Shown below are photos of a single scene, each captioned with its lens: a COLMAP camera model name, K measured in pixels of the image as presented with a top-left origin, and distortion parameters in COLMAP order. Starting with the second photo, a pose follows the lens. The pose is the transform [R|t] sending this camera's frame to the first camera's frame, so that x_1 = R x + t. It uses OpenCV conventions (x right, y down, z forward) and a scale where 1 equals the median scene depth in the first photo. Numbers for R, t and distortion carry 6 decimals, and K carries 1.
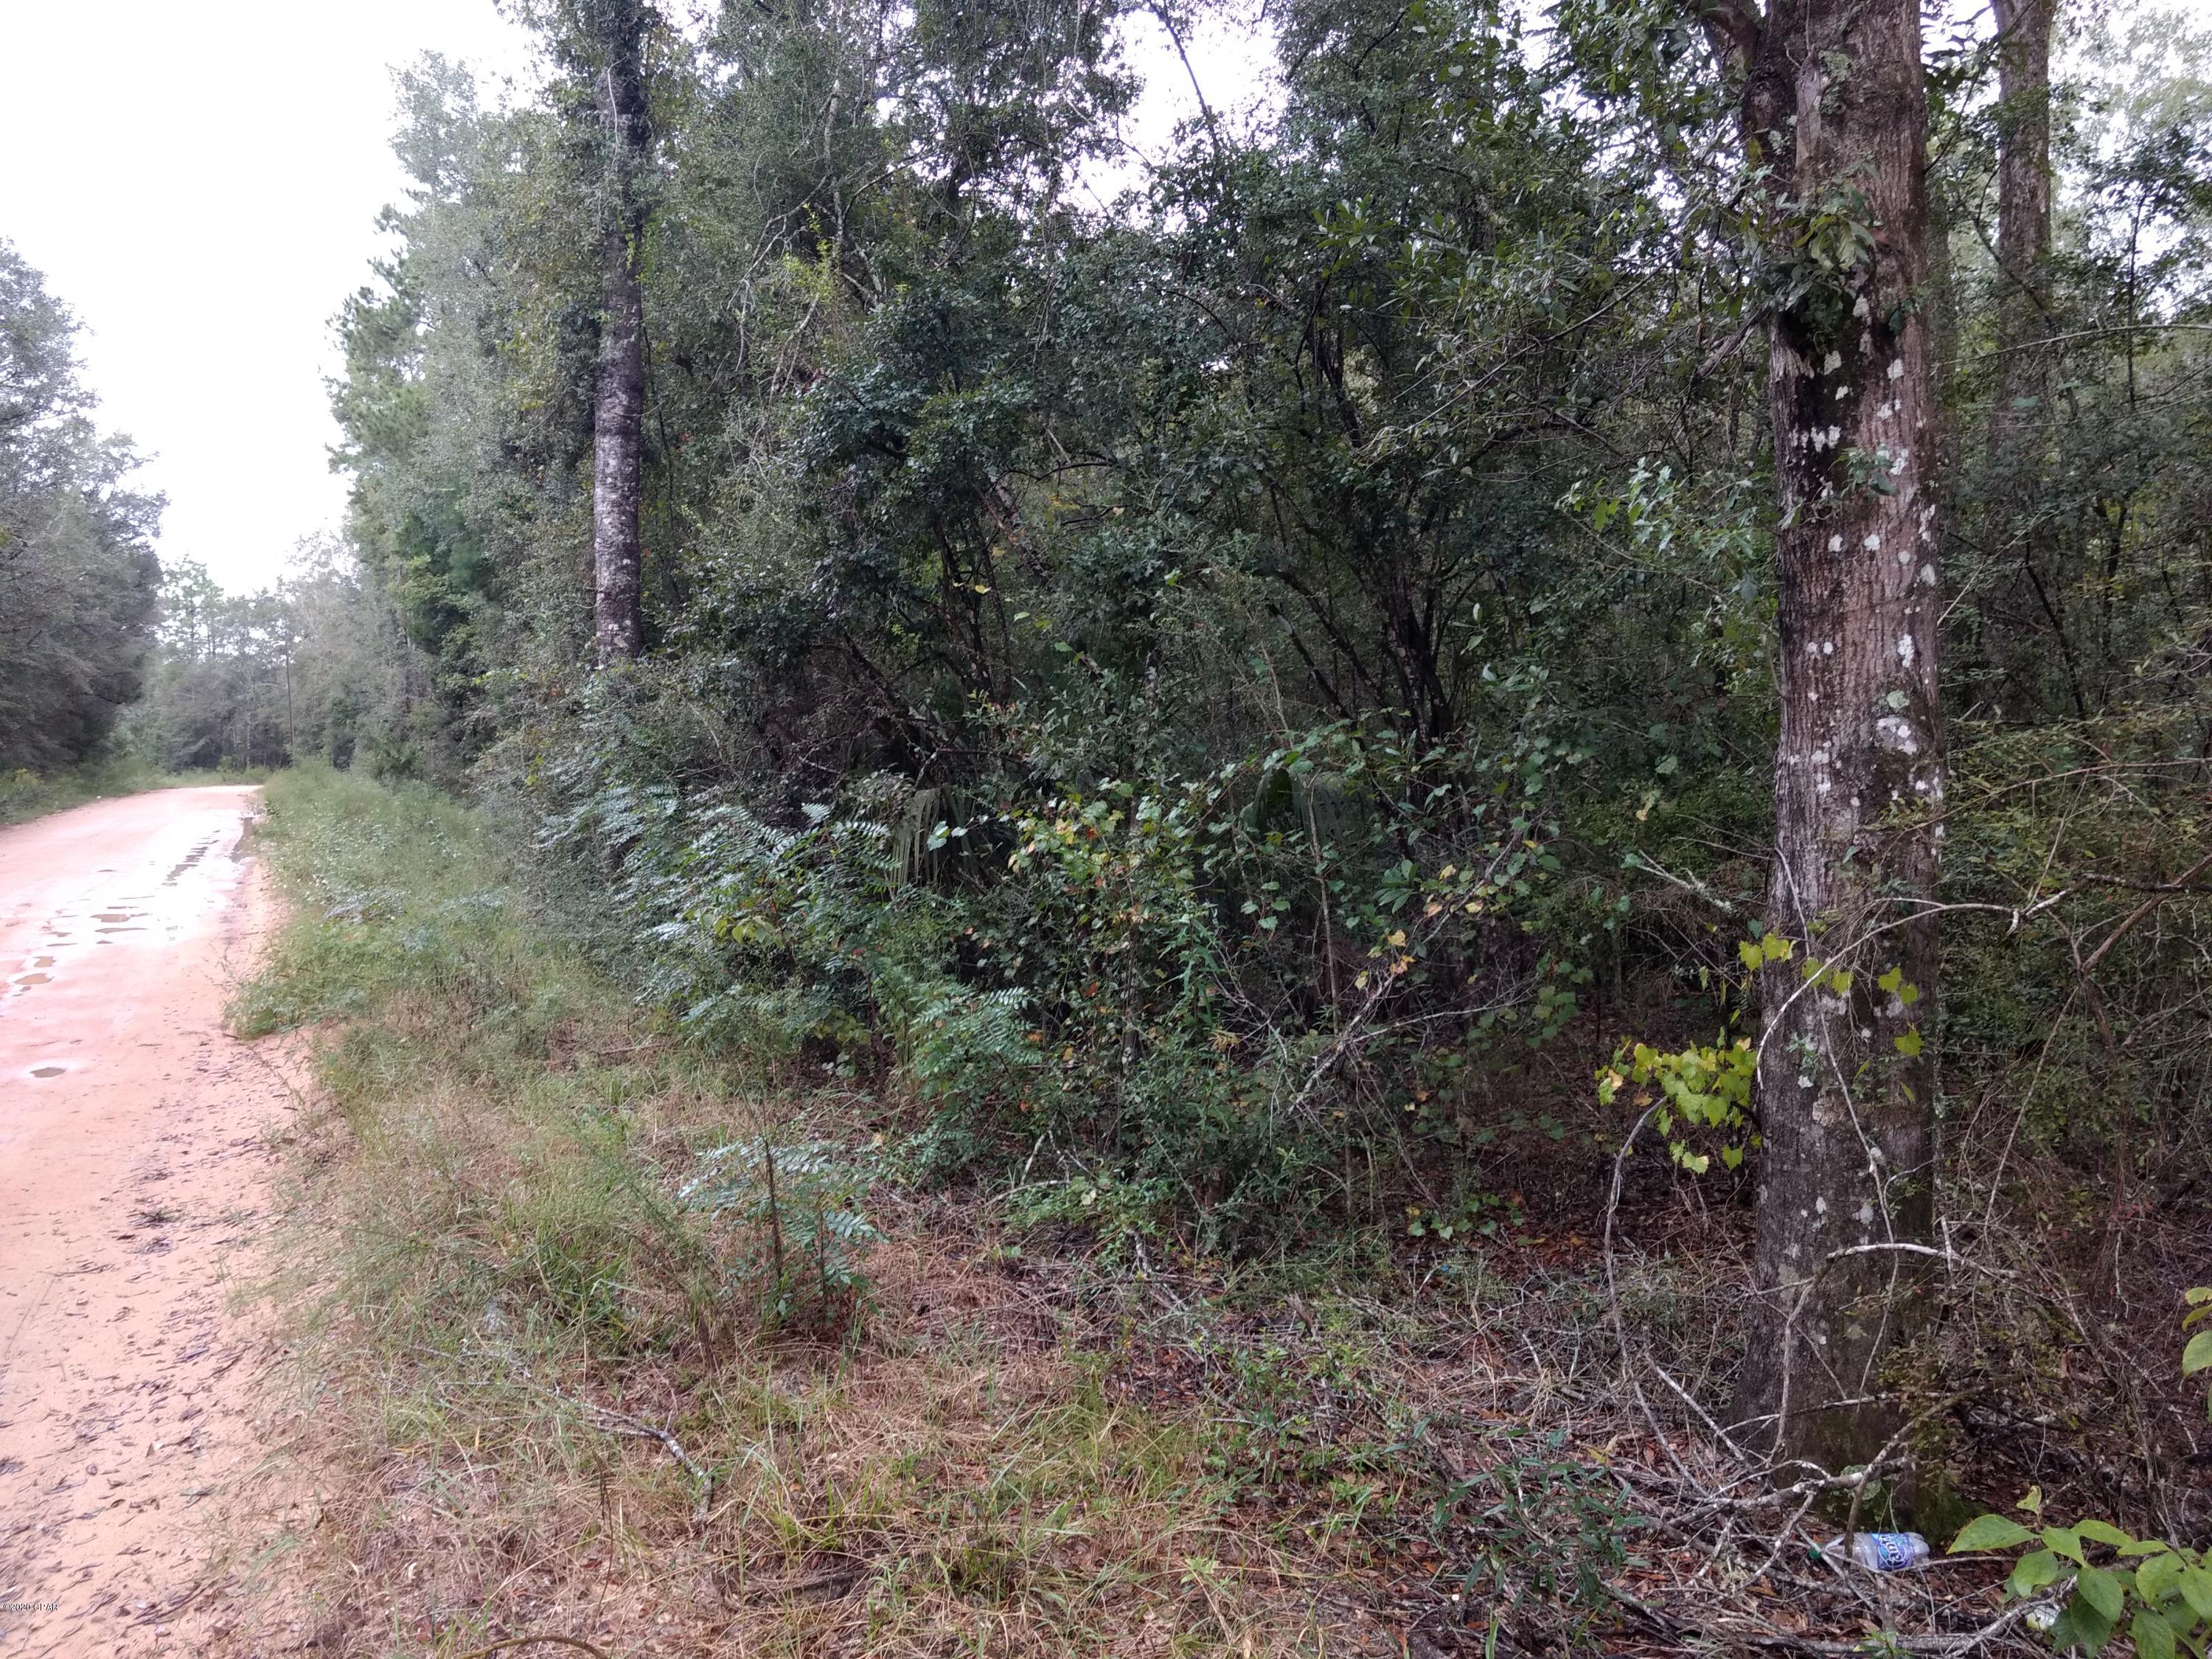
lens RADIAL K [[1555.4, 0, 1104.4], [0, 1555.4, 842.2], [0, 0, 1]] dist [0.000965, -0.011997]
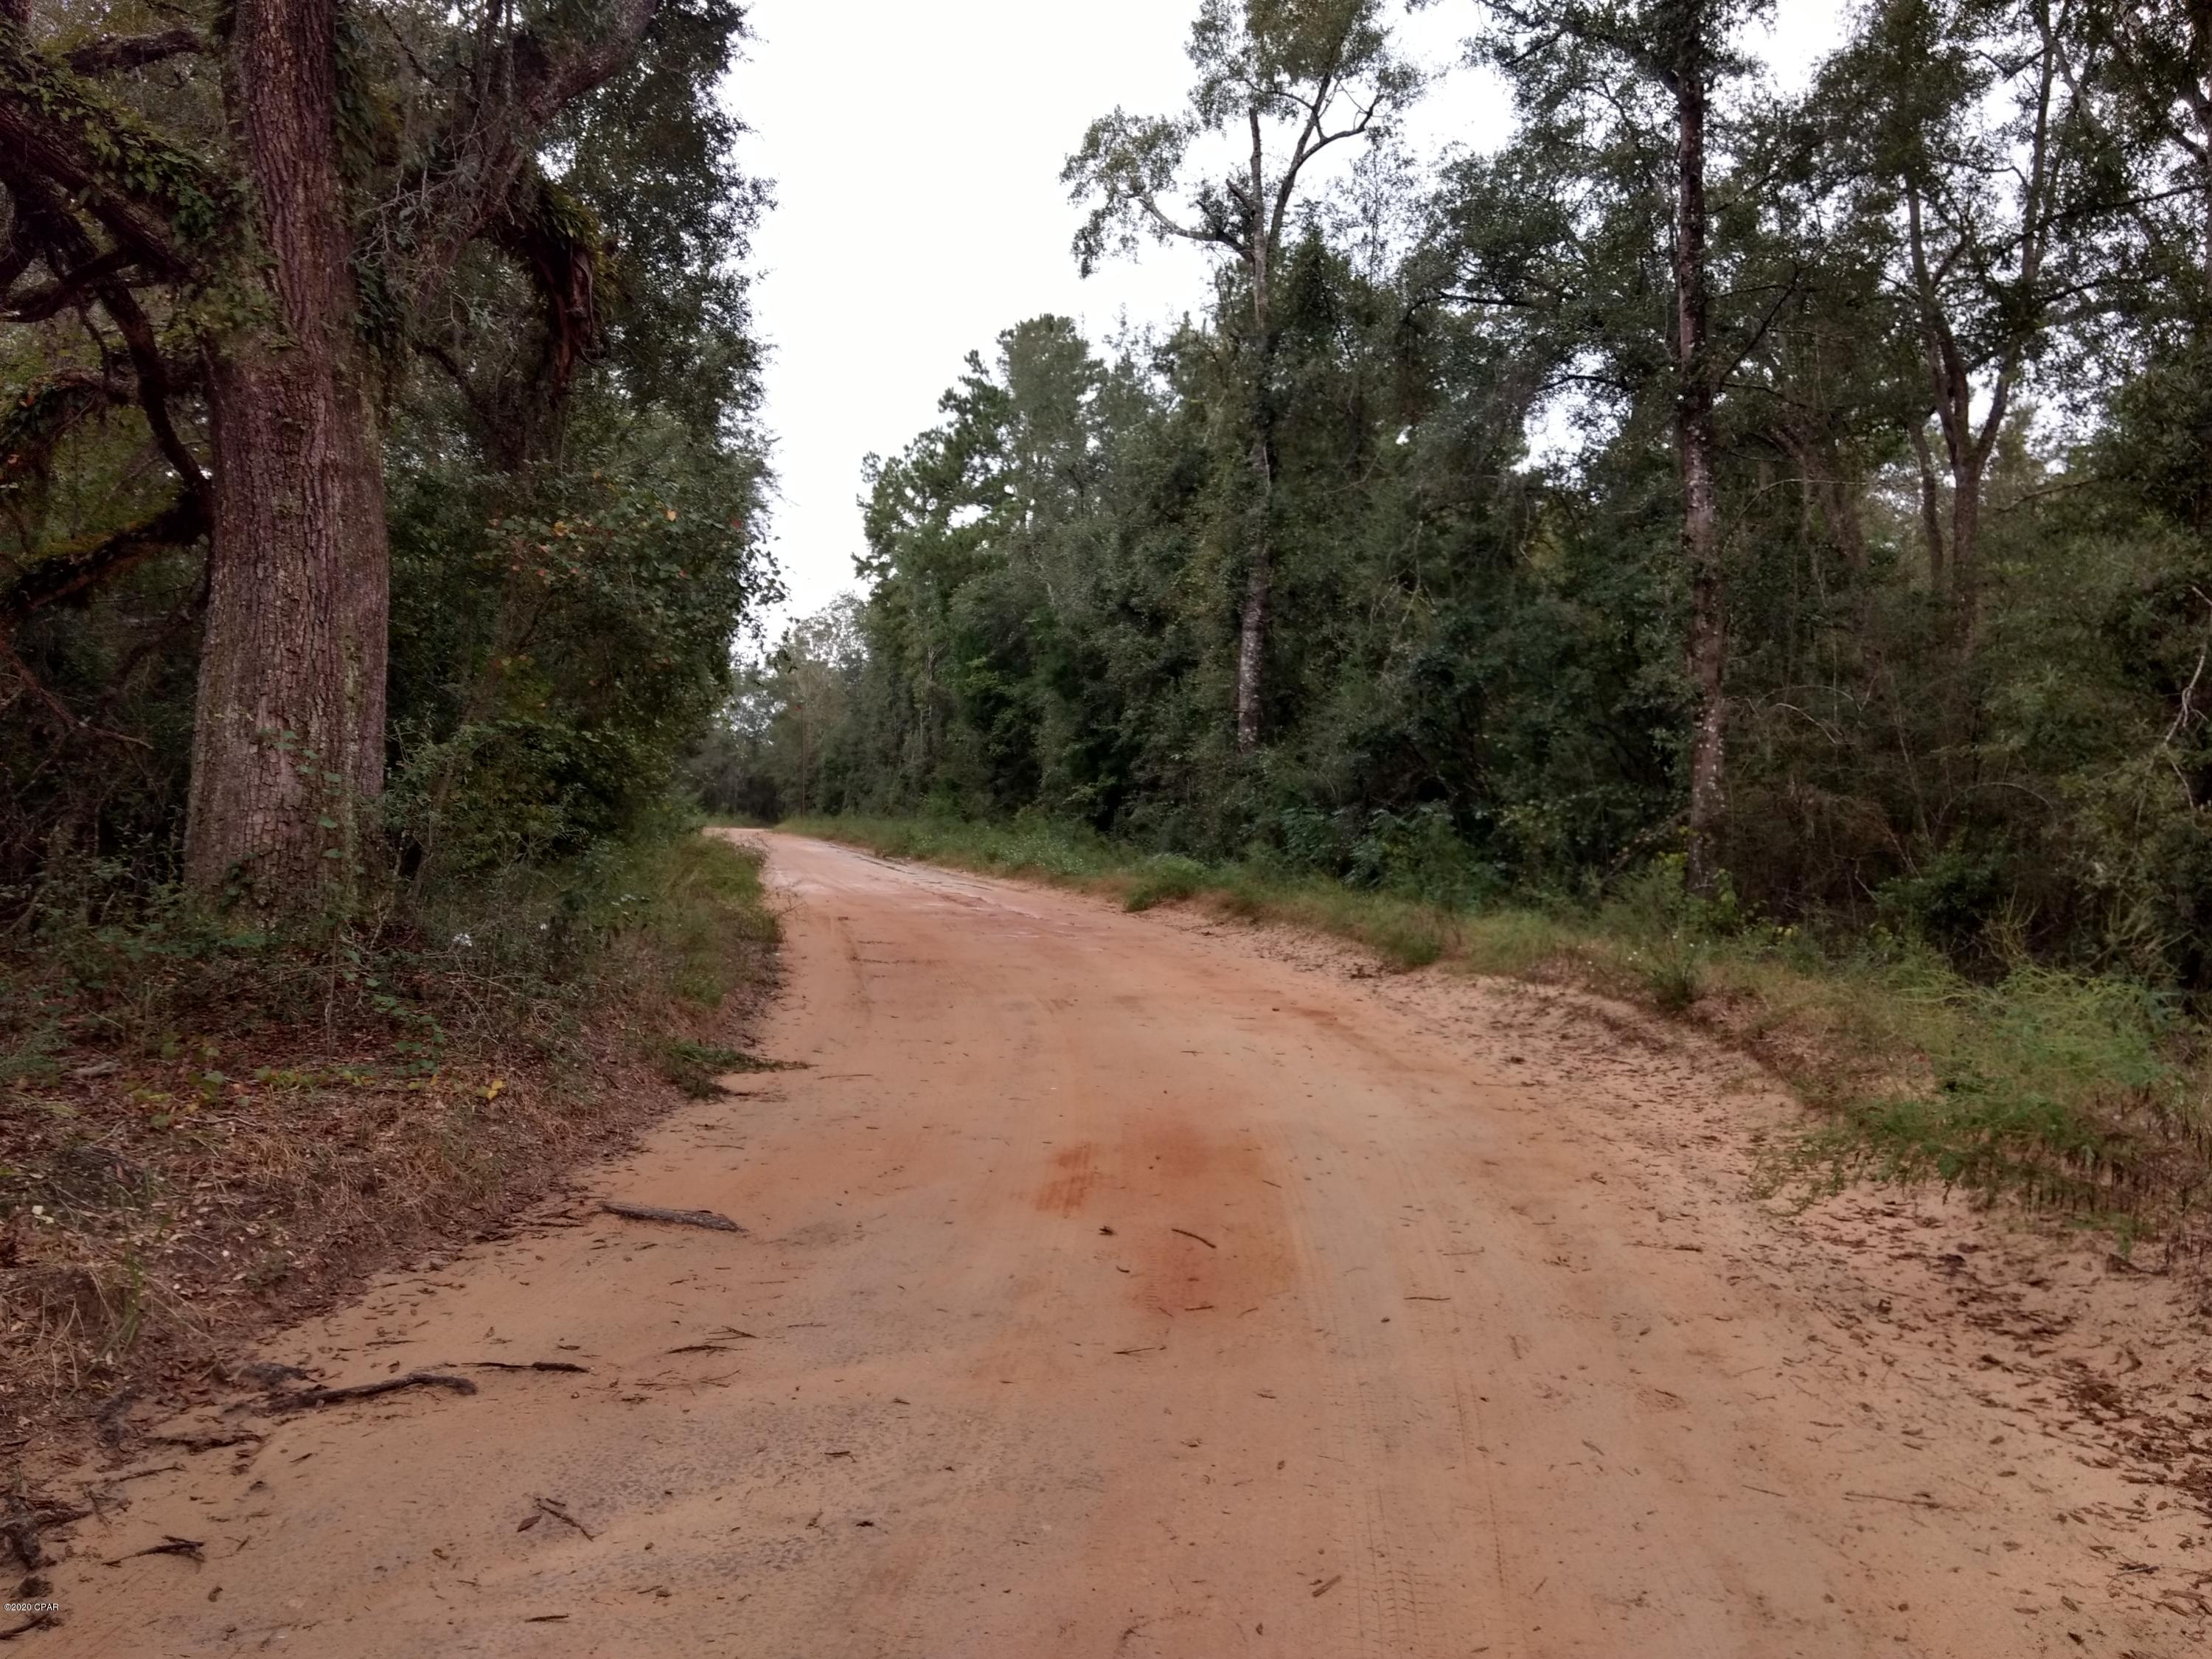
lens RADIAL K [[1555.4, 0, 1100.8], [0, 1555.4, 817.3], [0, 0, 1]] dist [0.000965, -0.011997]
pose [[0.971126, 0.029551, -0.236729, -0.012838], [-0.043810, 0.997514, -0.055198, 0.026261], [0.234510, 0.063975, 0.970006, -0.287981]]
